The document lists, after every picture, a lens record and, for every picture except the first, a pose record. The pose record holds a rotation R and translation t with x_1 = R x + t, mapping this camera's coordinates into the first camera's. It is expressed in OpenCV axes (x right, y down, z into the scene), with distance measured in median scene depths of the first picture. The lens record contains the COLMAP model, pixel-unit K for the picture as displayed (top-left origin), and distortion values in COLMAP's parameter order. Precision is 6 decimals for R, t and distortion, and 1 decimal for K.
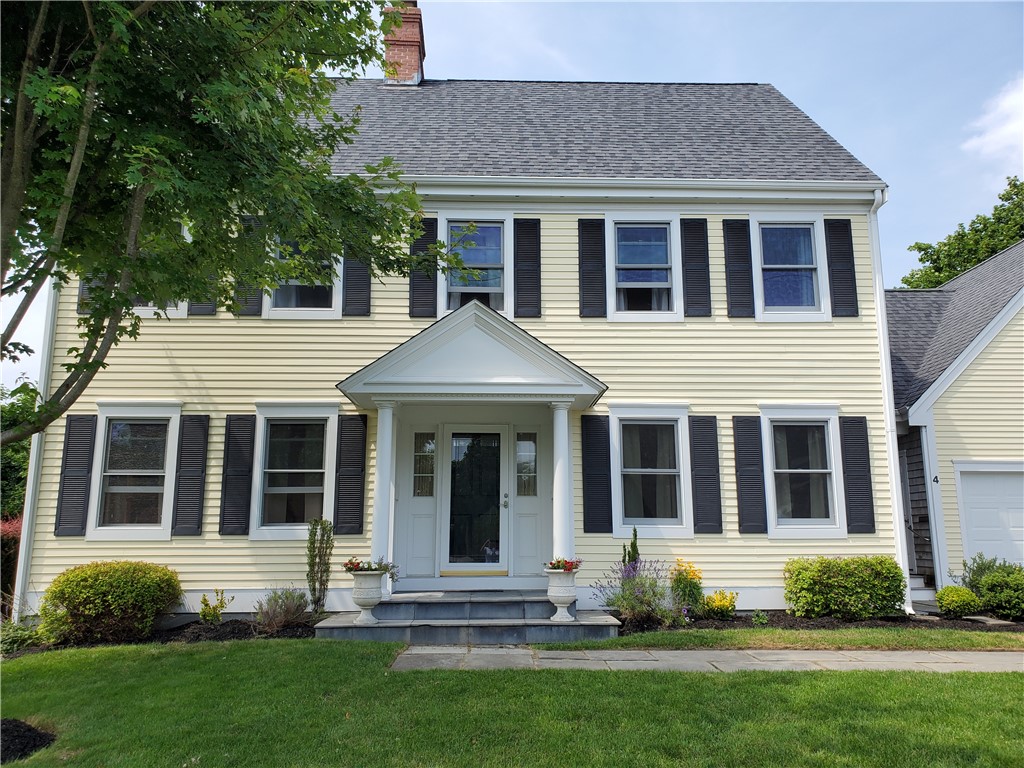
lens RADIAL K [[787.8, 0, 515.2], [0, 787.8, 372.4], [0, 0, 1]] dist [0.101486, -0.250353]
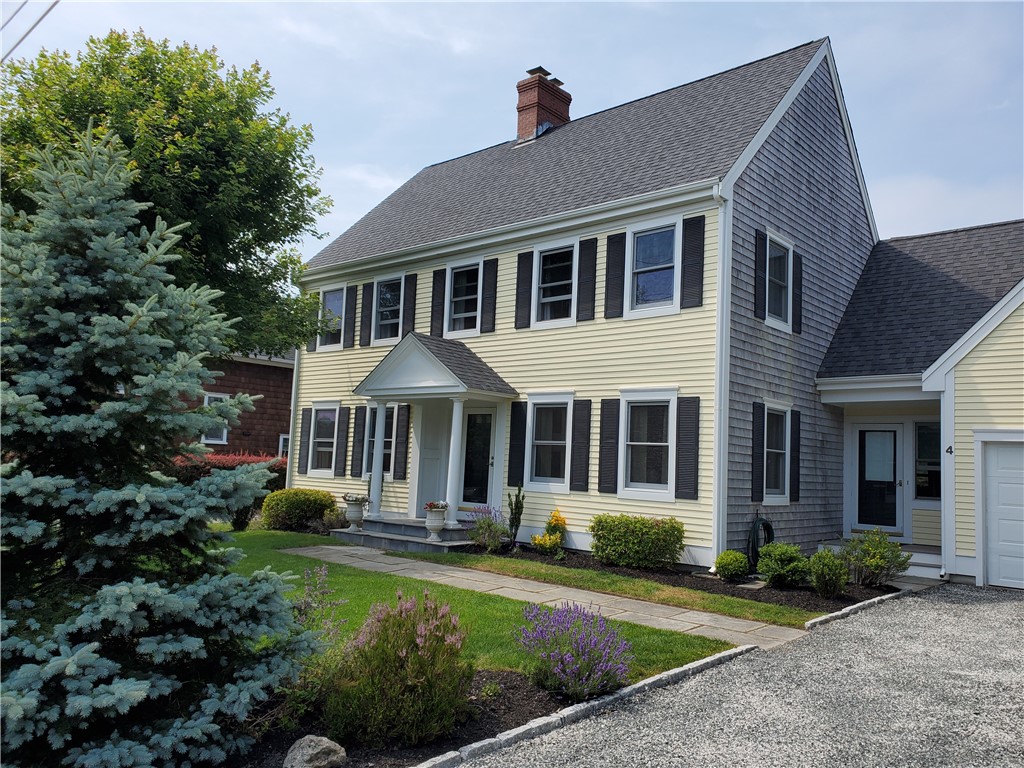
lens RADIAL K [[781.7, 0, 522.7], [0, 781.7, 398.3], [0, 0, 1]] dist [0.142683, -0.236004]
pose [[0.731474, -0.026443, -0.681357, 0.995896], [0.068750, 0.997016, 0.035114, 0.002080], [0.678395, -0.072528, 0.731109, 0.021434]]
